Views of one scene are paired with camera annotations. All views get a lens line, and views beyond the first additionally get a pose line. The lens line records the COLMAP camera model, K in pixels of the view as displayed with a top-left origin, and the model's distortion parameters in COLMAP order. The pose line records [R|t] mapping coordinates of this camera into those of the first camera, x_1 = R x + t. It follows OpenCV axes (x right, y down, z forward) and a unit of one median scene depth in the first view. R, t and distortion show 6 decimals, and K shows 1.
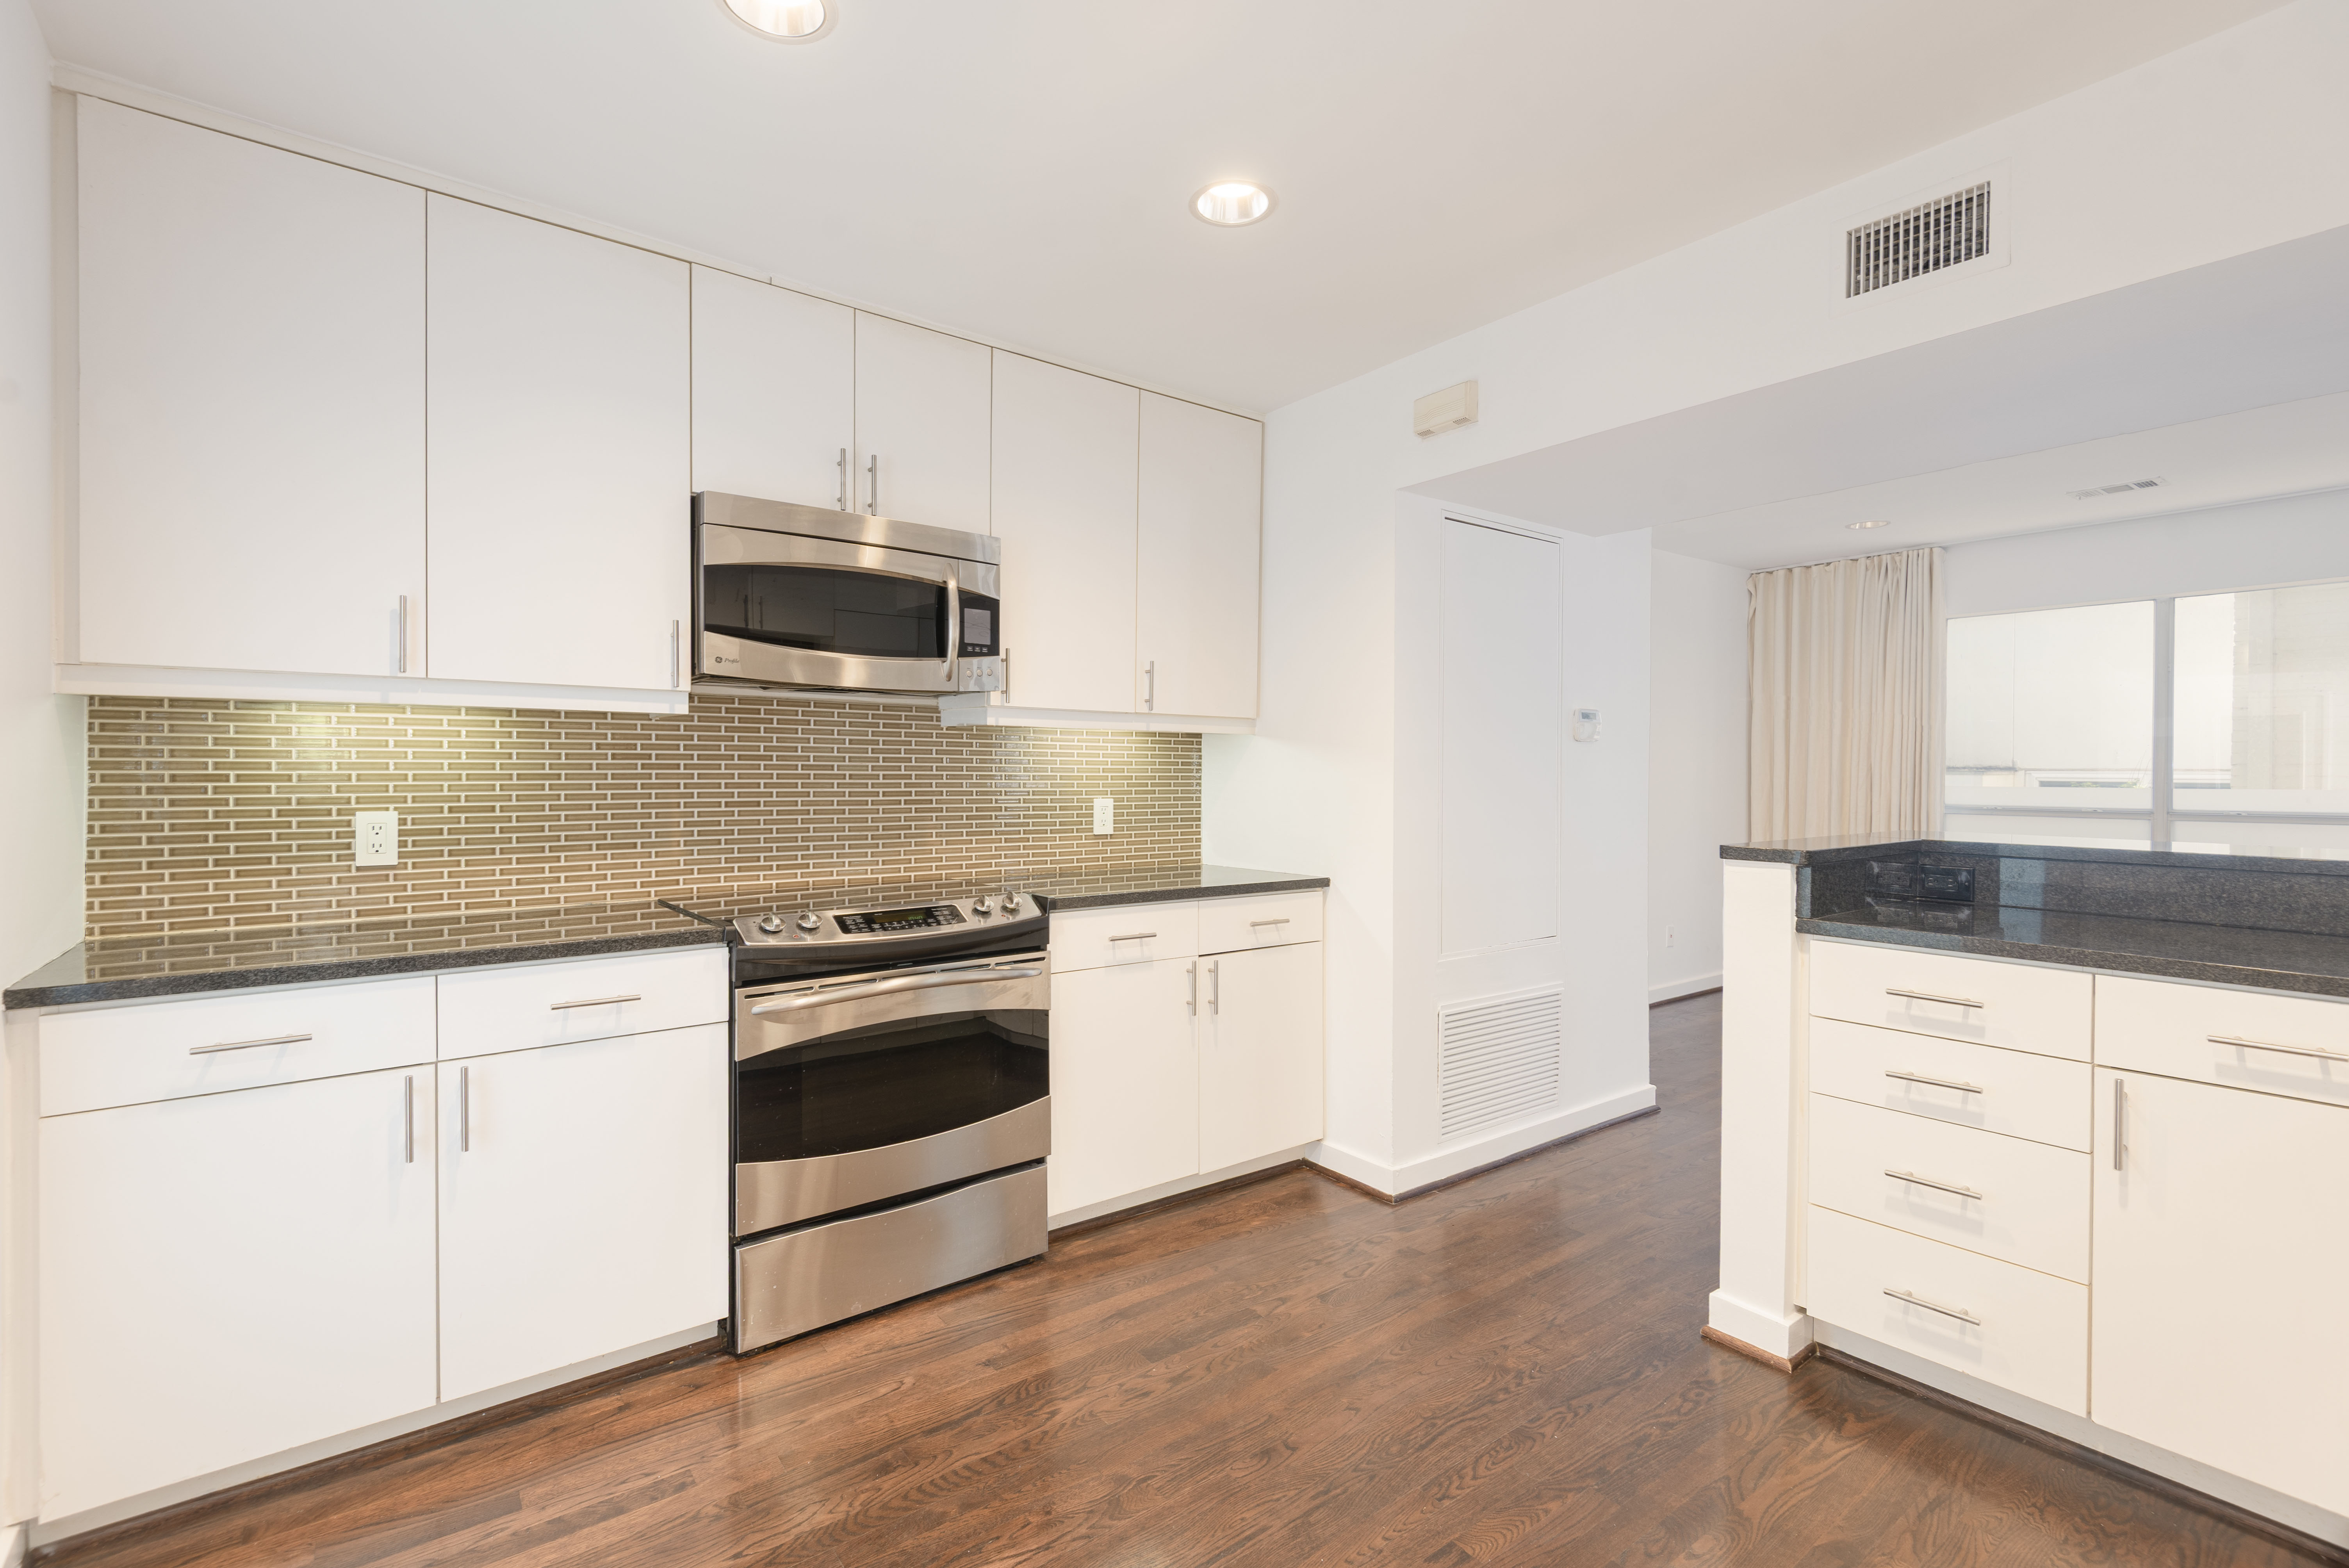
lens RADIAL K [[1039.7, 0, 1174.5], [0, 1039.7, 784.0], [0, 0, 1]] dist [0.013878, -0.000453]
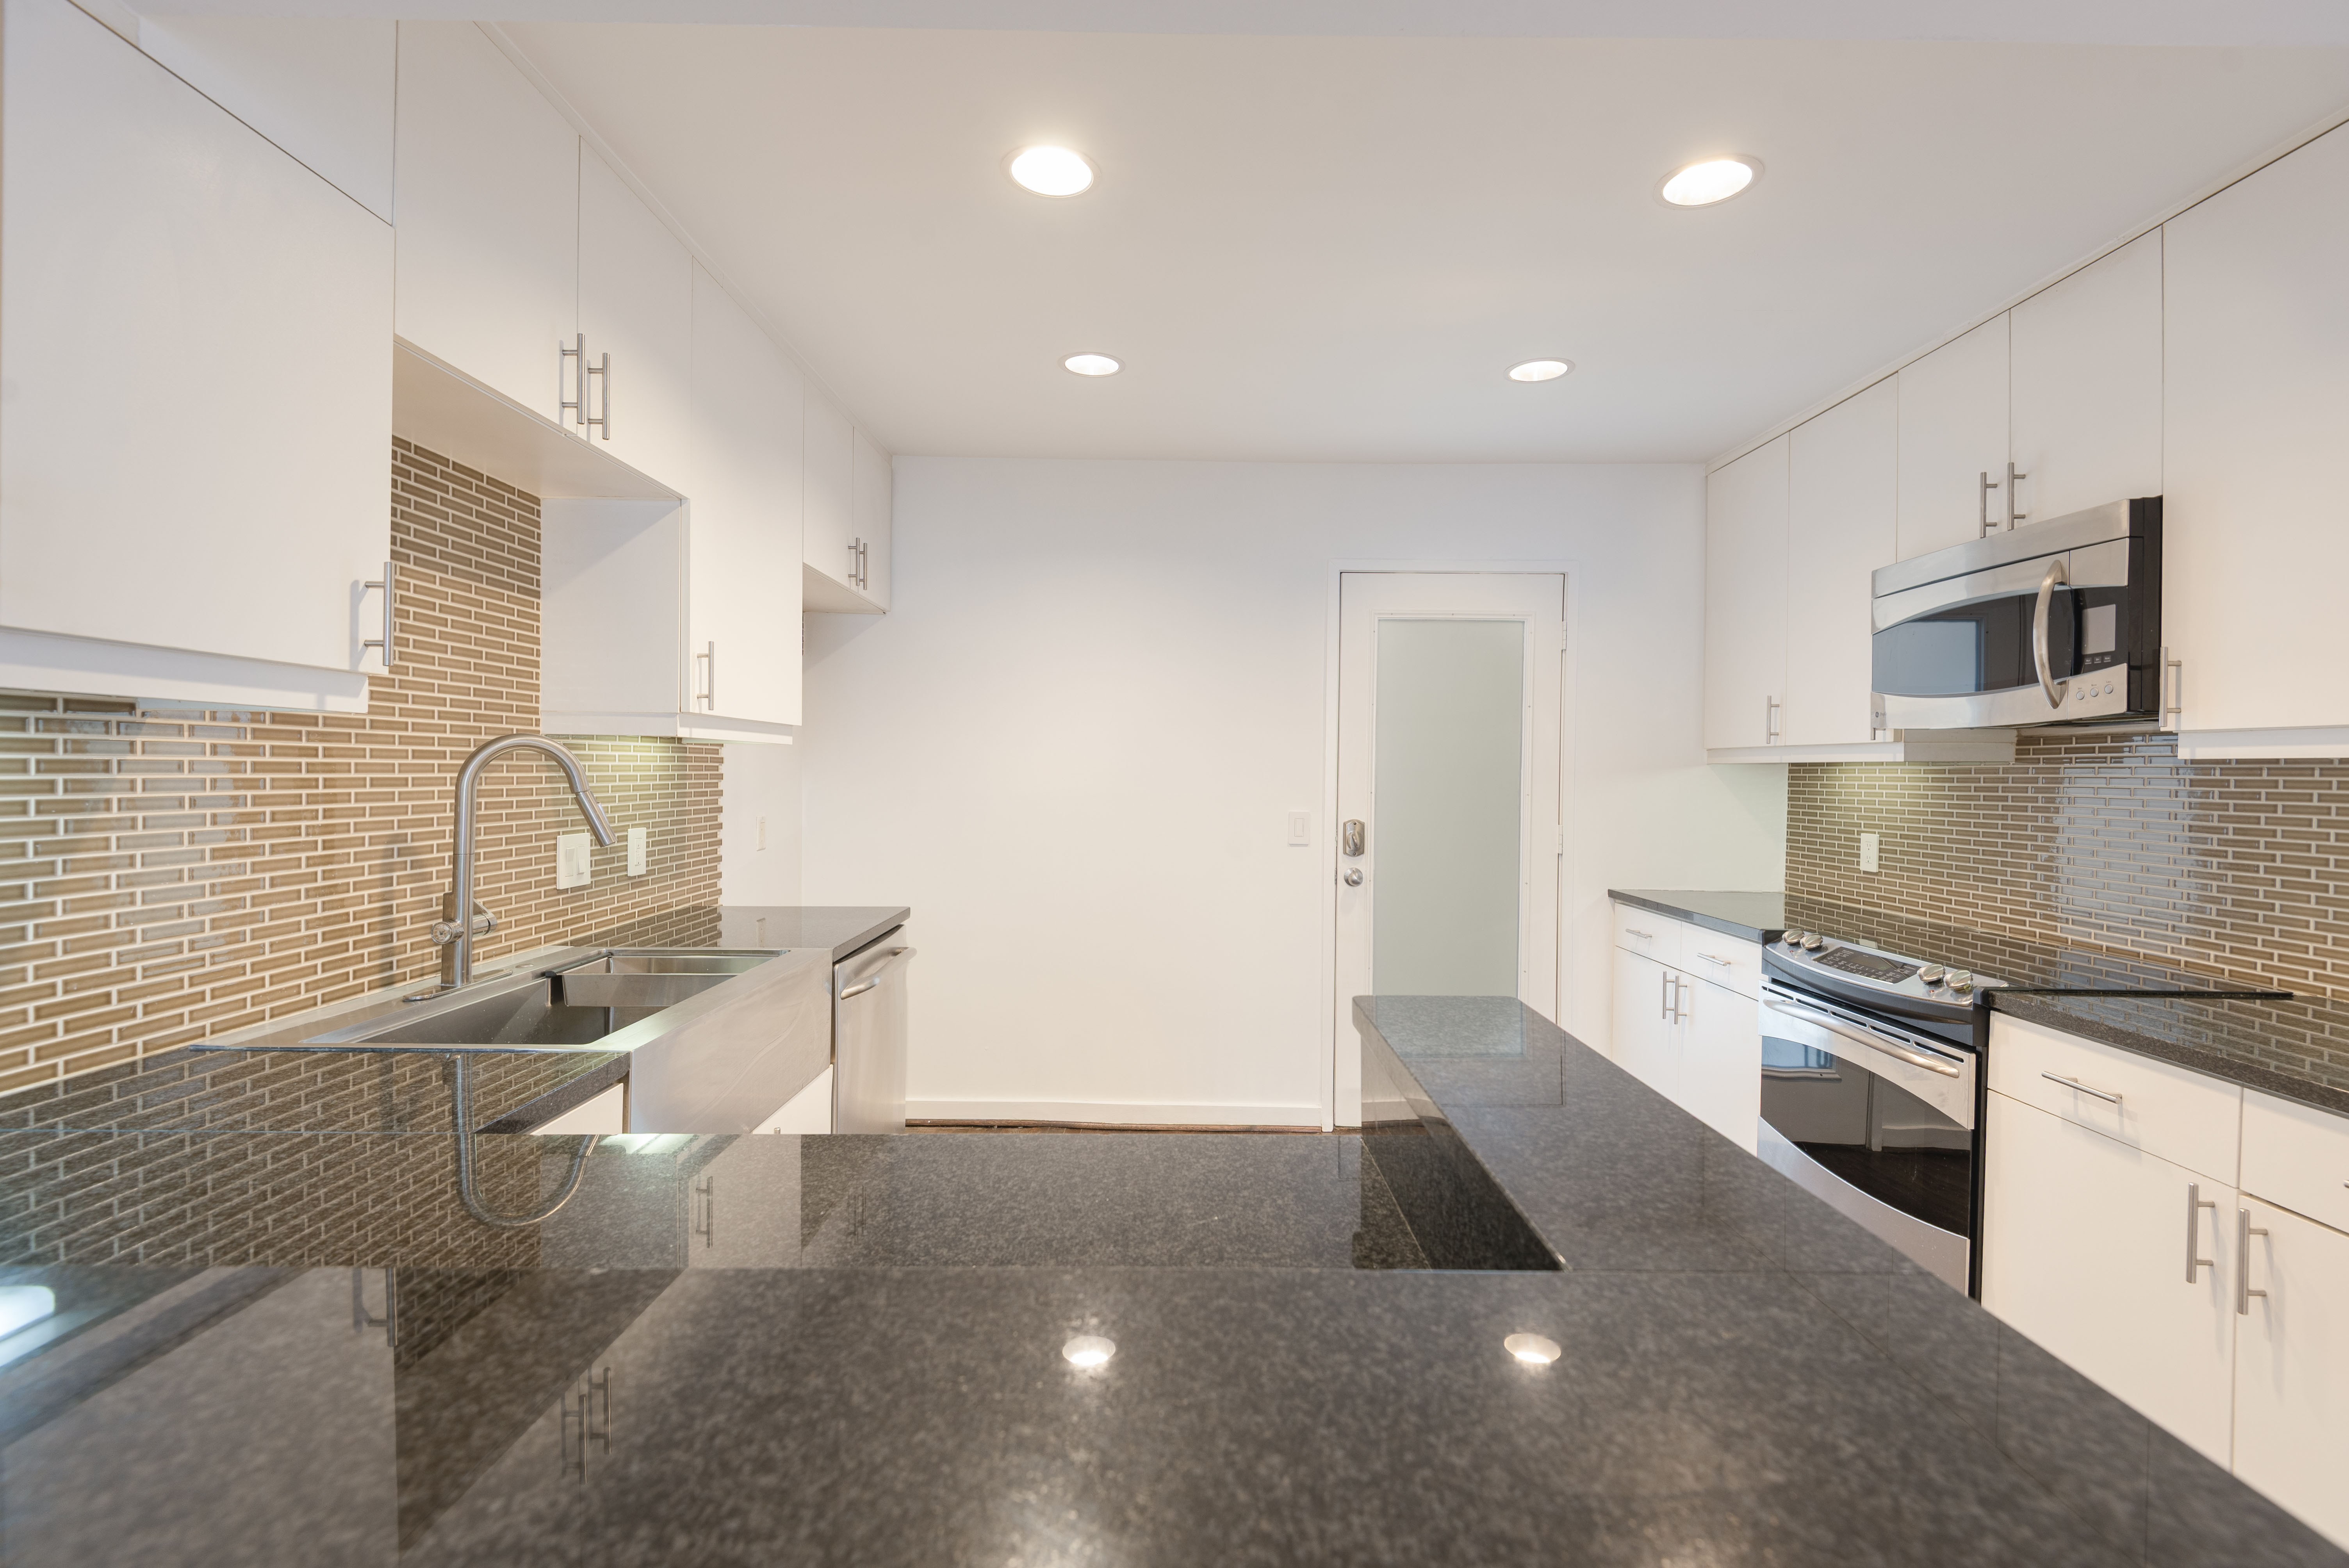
lens RADIAL K [[1055.7, 0, 1174.5], [0, 1055.7, 784.0], [0, 0, 1]] dist [0.031619, -0.024373]
pose [[-0.620059, 0.001202, -0.784554, 1.072674], [-0.020928, 0.999618, 0.018072, -0.053594], [0.784276, 0.027625, -0.619797, 1.251557]]
